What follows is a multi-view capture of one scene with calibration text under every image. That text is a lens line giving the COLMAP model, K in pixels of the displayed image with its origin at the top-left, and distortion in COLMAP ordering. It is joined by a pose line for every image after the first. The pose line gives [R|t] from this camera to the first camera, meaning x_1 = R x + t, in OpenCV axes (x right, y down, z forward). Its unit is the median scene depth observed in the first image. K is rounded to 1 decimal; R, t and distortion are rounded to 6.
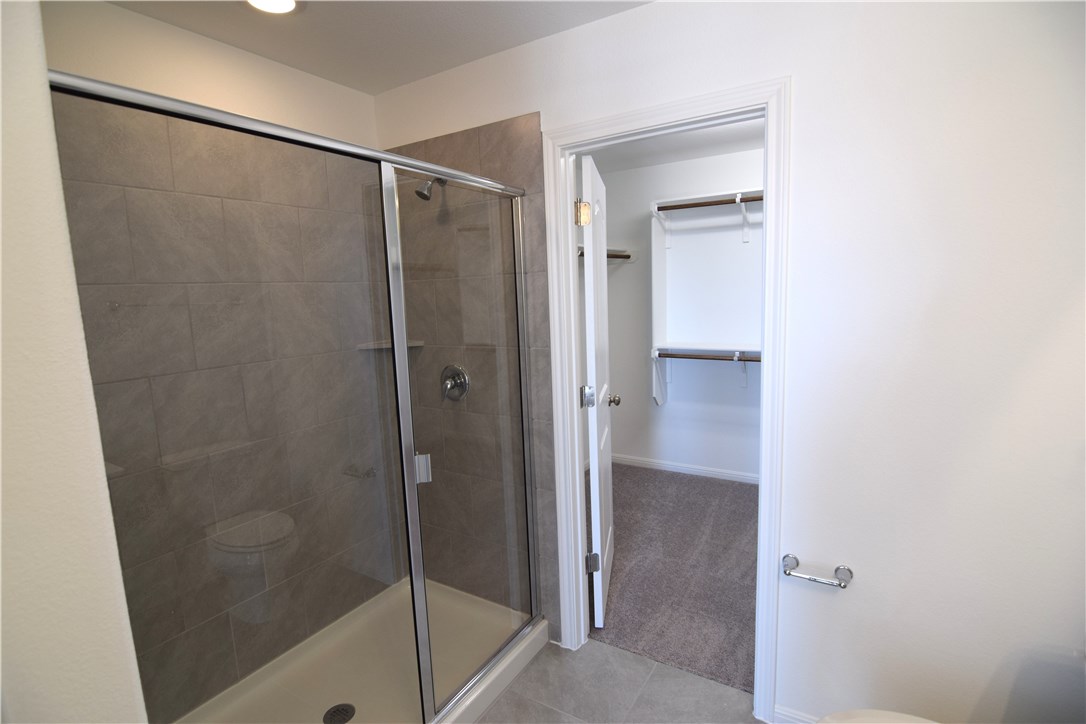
lens RADIAL K [[523.9, 0, 541.6], [0, 523.9, 362.6], [0, 0, 1]] dist [-0.012970, -0.000237]
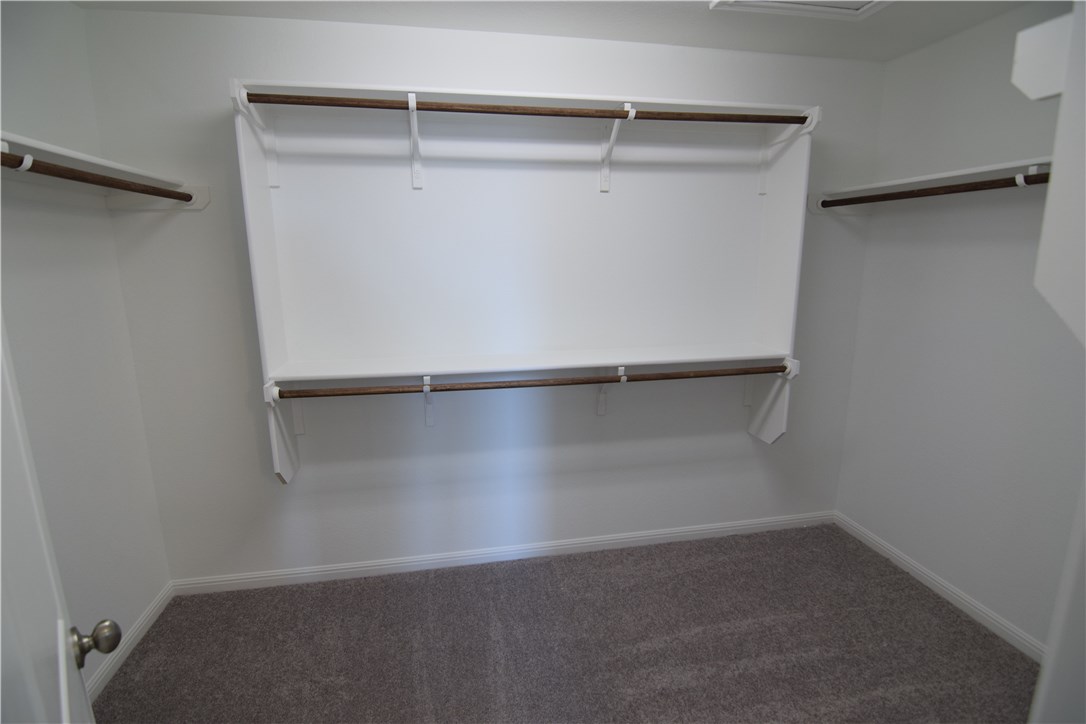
lens RADIAL K [[523.9, 0, 542.0], [0, 523.9, 364.9], [0, 0, 1]] dist [-0.012970, -0.000237]
pose [[0.733088, -0.104867, 0.672001, 0.071223], [0.068972, 0.994411, 0.079938, -0.066348], [-0.676628, -0.012252, 0.736223, 0.448489]]
